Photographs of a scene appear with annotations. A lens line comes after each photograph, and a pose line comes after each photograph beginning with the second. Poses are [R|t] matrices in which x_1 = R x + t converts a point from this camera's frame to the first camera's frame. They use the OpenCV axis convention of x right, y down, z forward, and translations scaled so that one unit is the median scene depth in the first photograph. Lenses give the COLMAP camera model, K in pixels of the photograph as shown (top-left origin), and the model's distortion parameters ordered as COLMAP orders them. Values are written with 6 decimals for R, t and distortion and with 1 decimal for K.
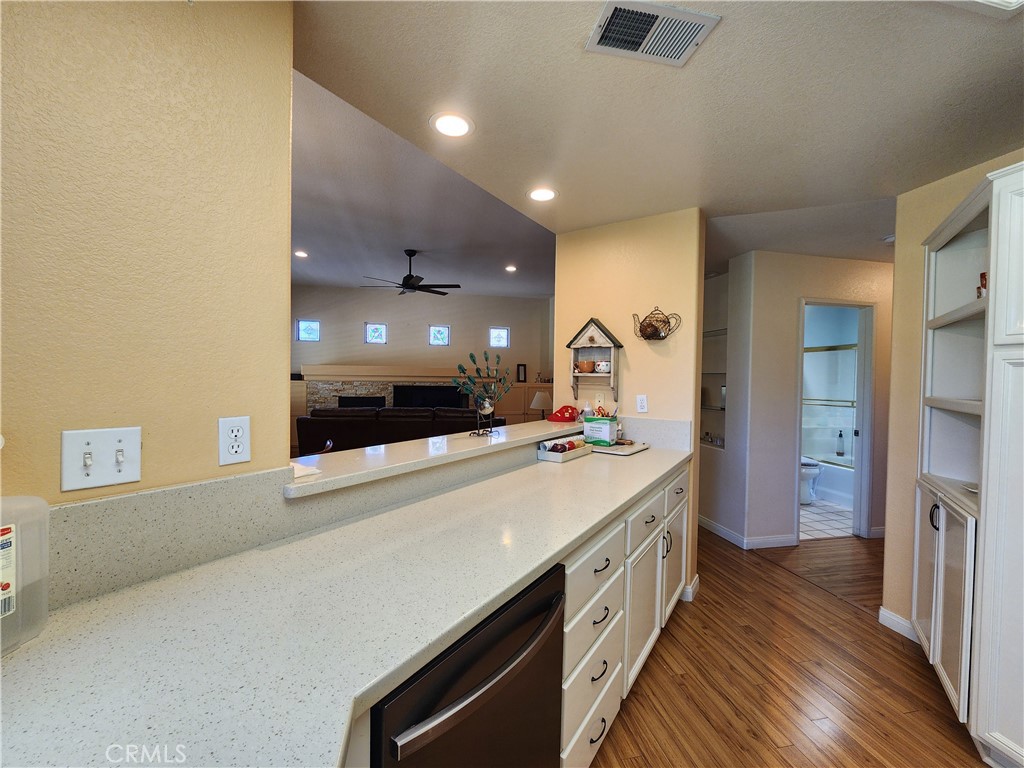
lens RADIAL K [[418.2, 0, 515.4], [0, 418.2, 385.7], [0, 0, 1]] dist [-0.000536, -0.001226]
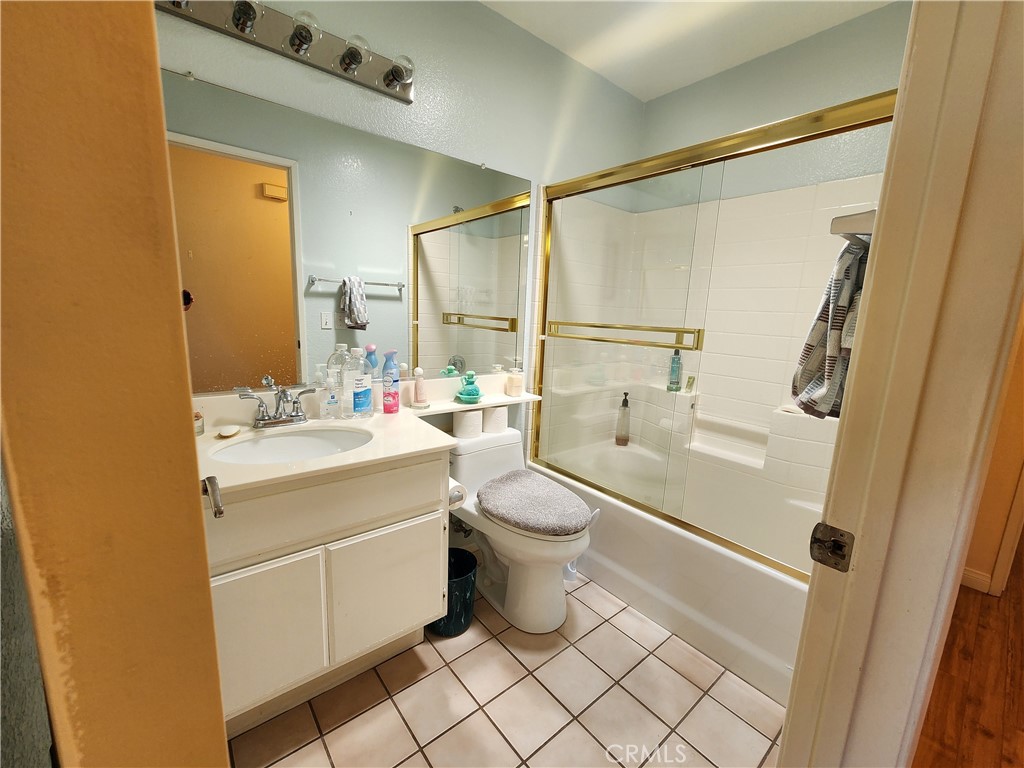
lens RADIAL K [[418.2, 0, 514.5], [0, 418.2, 384.7], [0, 0, 1]] dist [-0.000536, -0.001226]
pose [[0.887880, -0.063252, 0.455707, 0.456140], [-0.014354, 0.986214, 0.164854, 0.023870], [-0.459851, -0.152912, 0.874731, 0.650097]]
